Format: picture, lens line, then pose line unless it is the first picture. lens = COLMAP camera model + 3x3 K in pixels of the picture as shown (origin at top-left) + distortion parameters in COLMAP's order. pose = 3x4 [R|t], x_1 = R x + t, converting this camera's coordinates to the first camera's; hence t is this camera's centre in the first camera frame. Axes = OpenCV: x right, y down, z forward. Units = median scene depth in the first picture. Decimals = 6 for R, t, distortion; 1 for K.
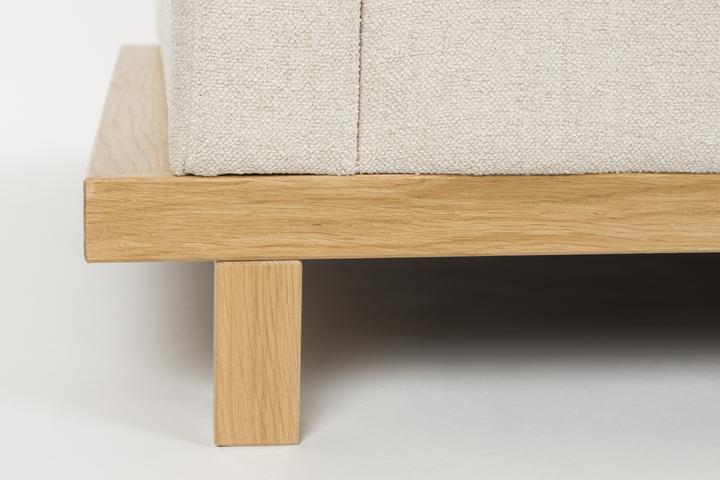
lens RADIAL K [[917.3, 0, 360.0], [0, 917.3, 240.0], [0, 0, 1]] dist [0.020511, -0.002149]
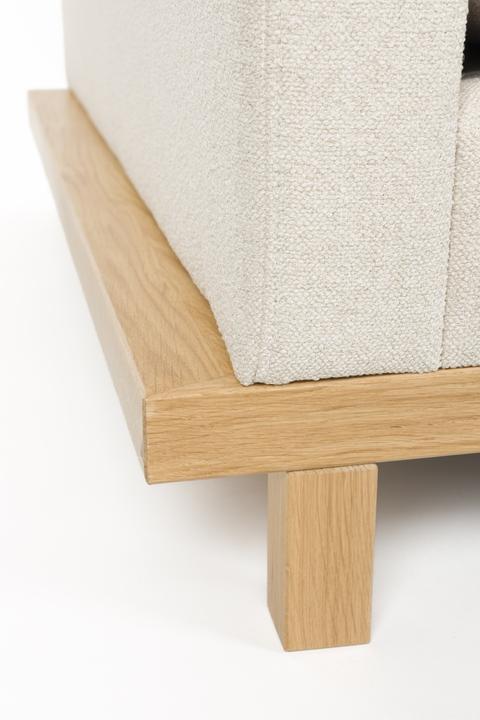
lens RADIAL K [[917.3, 0, 240.0], [0, 917.3, 360.0], [0, 0, 1]] dist [0.020511, -0.002149]
pose [[0.996812, -0.044719, 0.066077, -0.260815], [0.030254, 0.978168, 0.205603, -0.275830], [-0.073829, -0.202949, 0.976402, 0.140988]]
